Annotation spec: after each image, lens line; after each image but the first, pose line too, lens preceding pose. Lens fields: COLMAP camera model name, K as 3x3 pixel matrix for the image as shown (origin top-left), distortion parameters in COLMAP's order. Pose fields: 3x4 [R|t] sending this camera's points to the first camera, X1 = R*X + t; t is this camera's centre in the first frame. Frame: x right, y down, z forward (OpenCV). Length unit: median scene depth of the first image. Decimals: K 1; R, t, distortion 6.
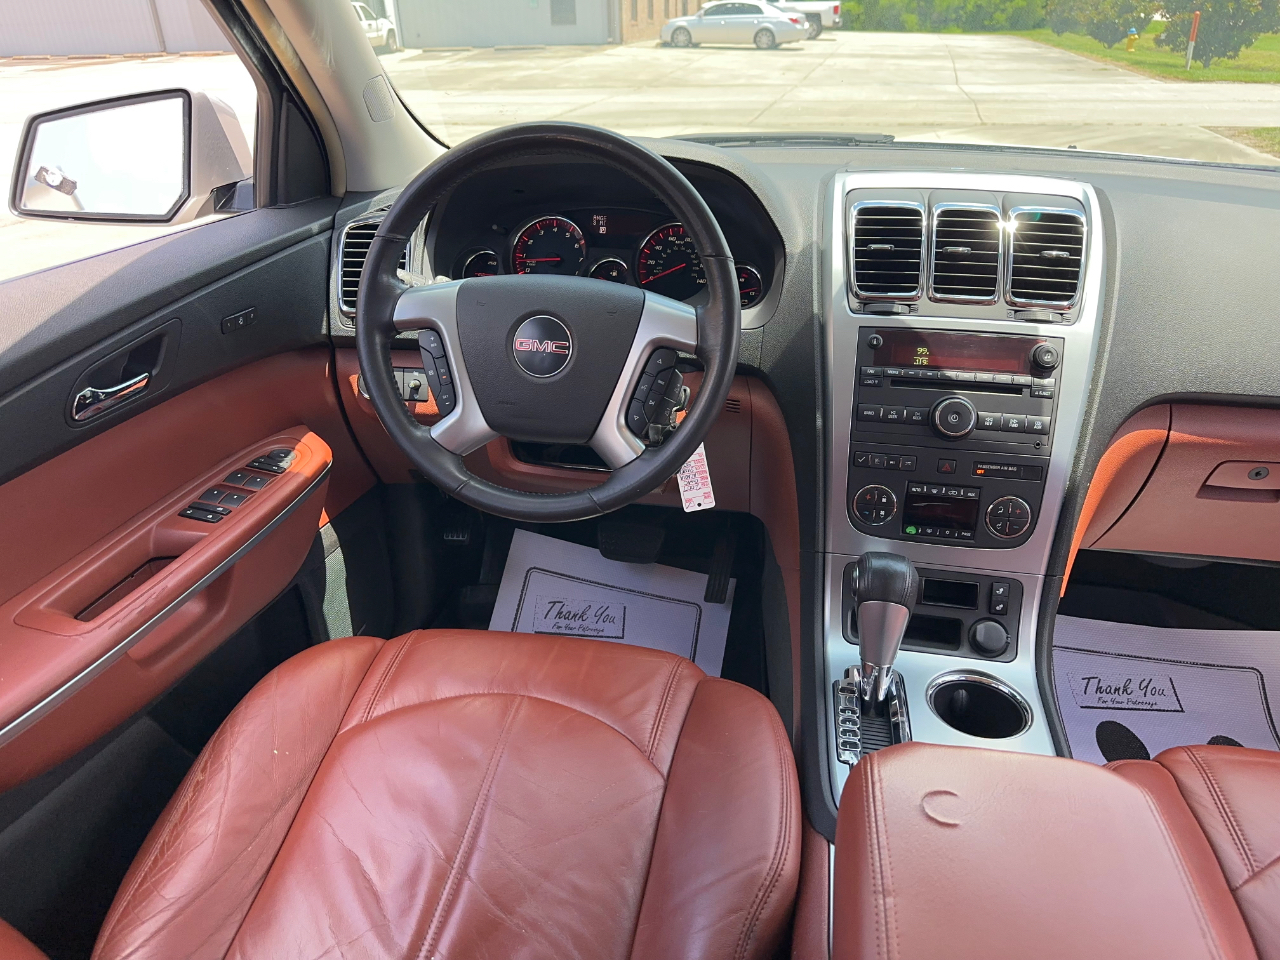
lens RADIAL K [[907.0, 0, 640.0], [0, 907.0, 480.0], [0, 0, 1]] dist [0.032415, -0.040521]
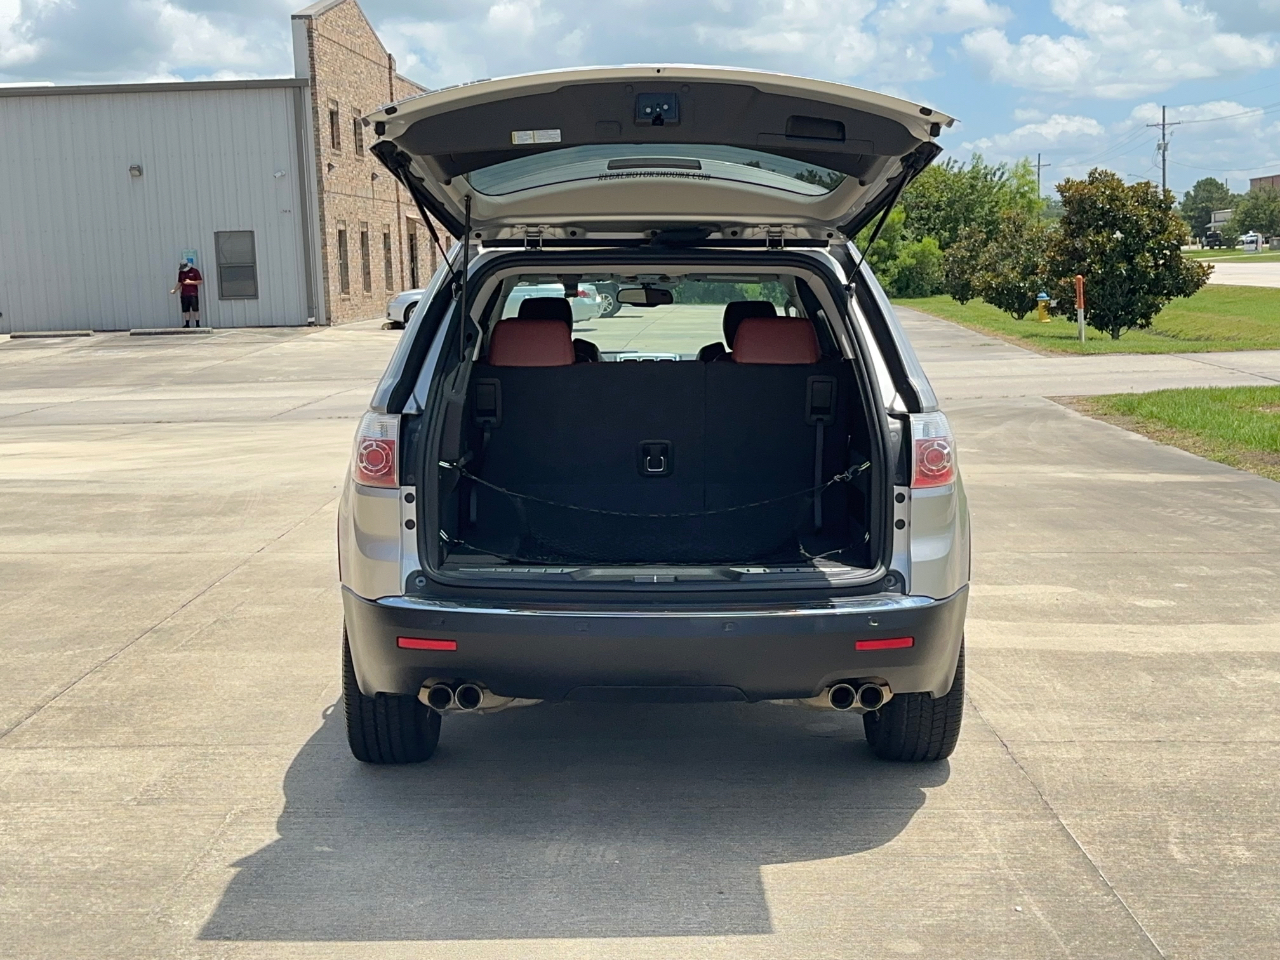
lens RADIAL K [[1764.2, 0, 640.0], [0, 1764.2, 480.0], [0, 0, 1]] dist [0.220355, -0.511283]
pose [[0.982407, -0.032784, 0.183850, -1.420086], [0.095029, 0.935242, -0.341017, 3.454631], [-0.160765, 0.352489, 0.921904, -7.276157]]
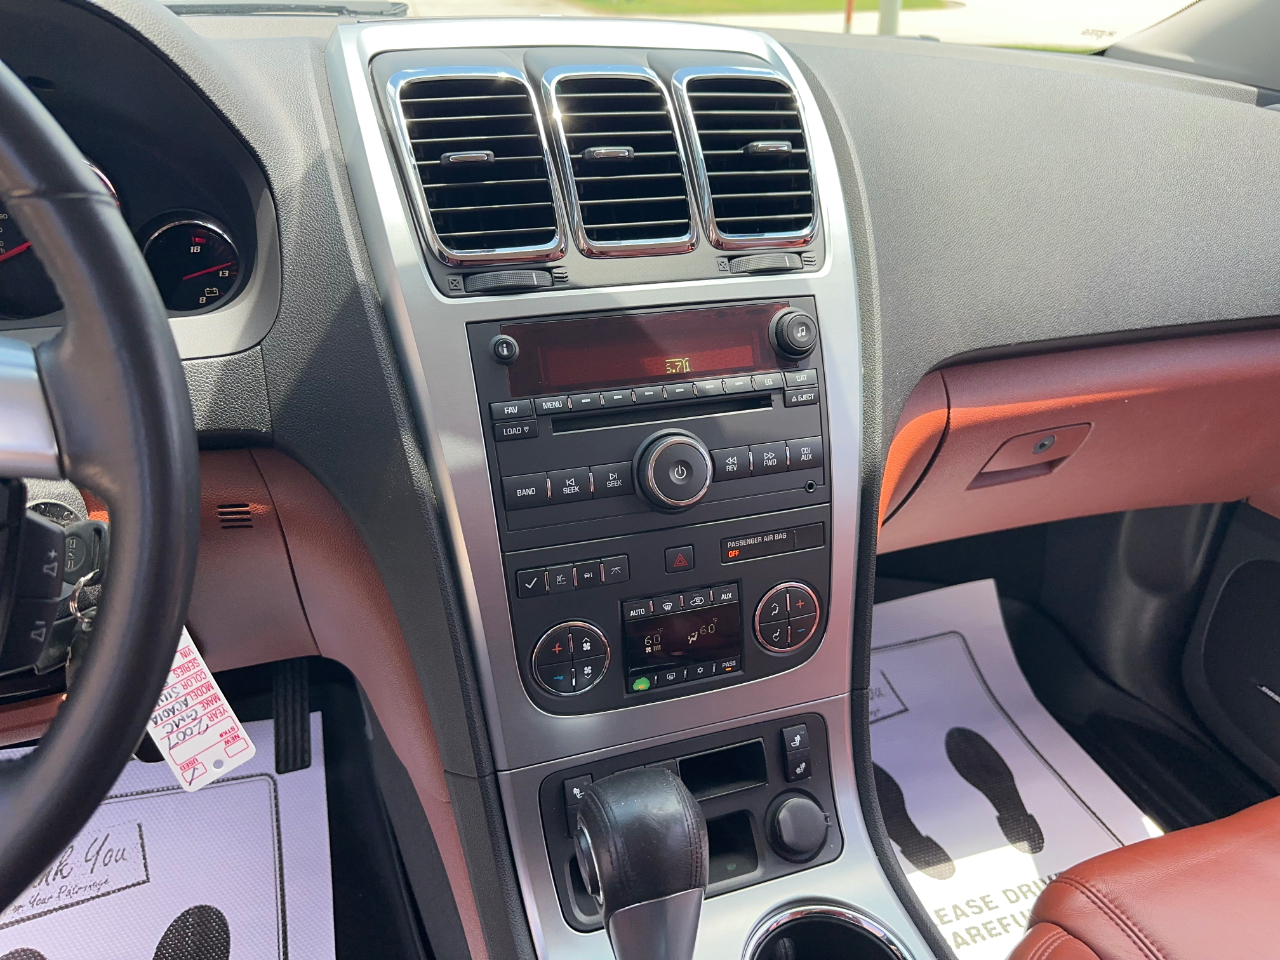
lens RADIAL K [[902.6, 0, 639.4], [0, 902.6, 483.4], [0, 0, 1]] dist [0.121394, -0.191977]
pose [[0.870619, -0.222993, 0.438516, 0.088935], [0.200773, 0.974814, 0.097099, -0.113812], [-0.449124, 0.003506, 0.893463, 0.519744]]
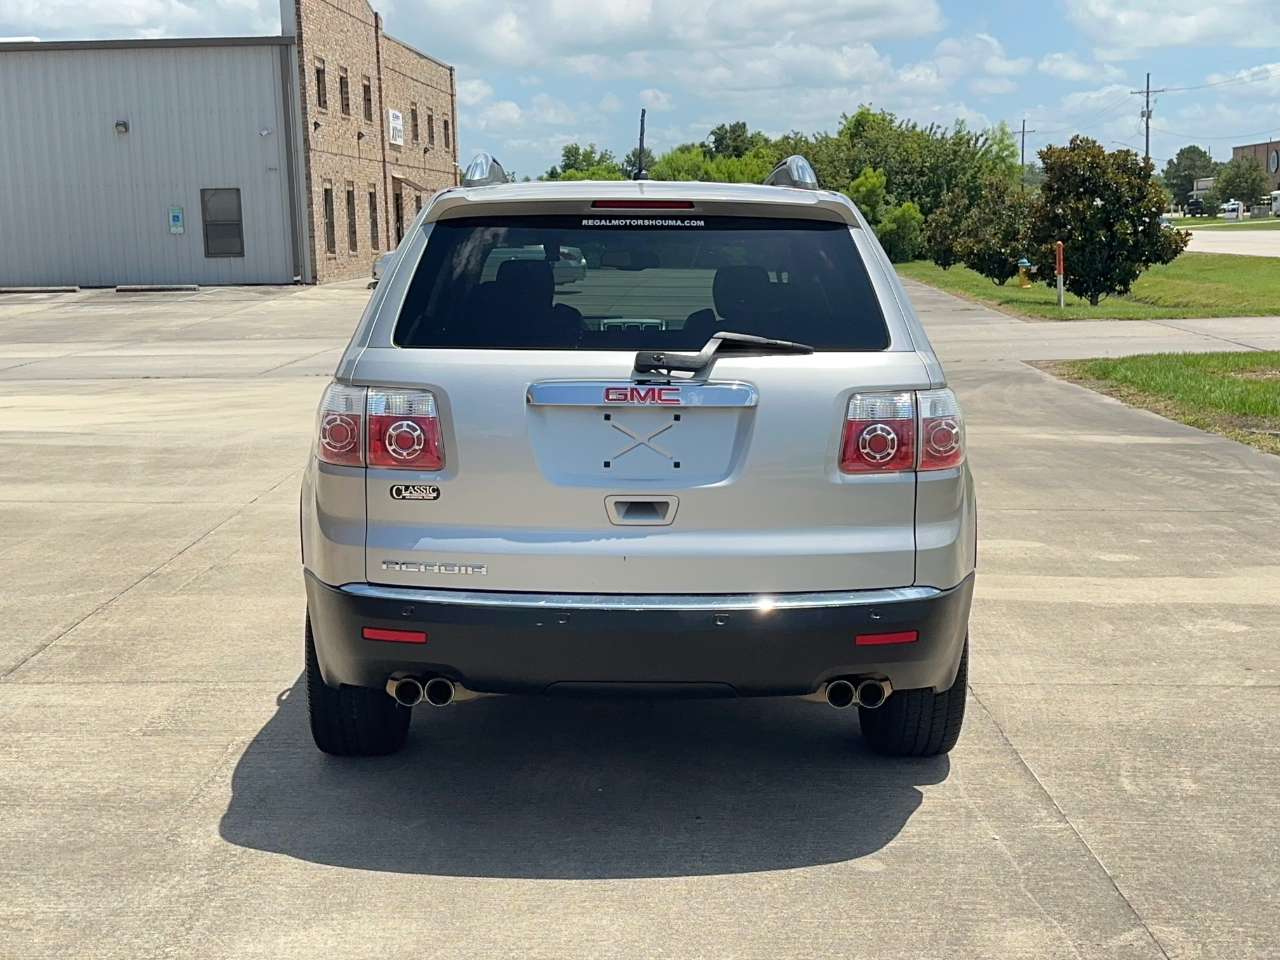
lens RADIAL K [[1756.0, 0, 640.0], [0, 1756.0, 480.0], [0, 0, 1]] dist [0.219628, -0.502916]
pose [[0.980845, -0.028172, 0.192739, -1.476534], [0.089994, 0.943089, -0.320131, 3.584500], [-0.172752, 0.331344, 0.927560, -7.504725]]
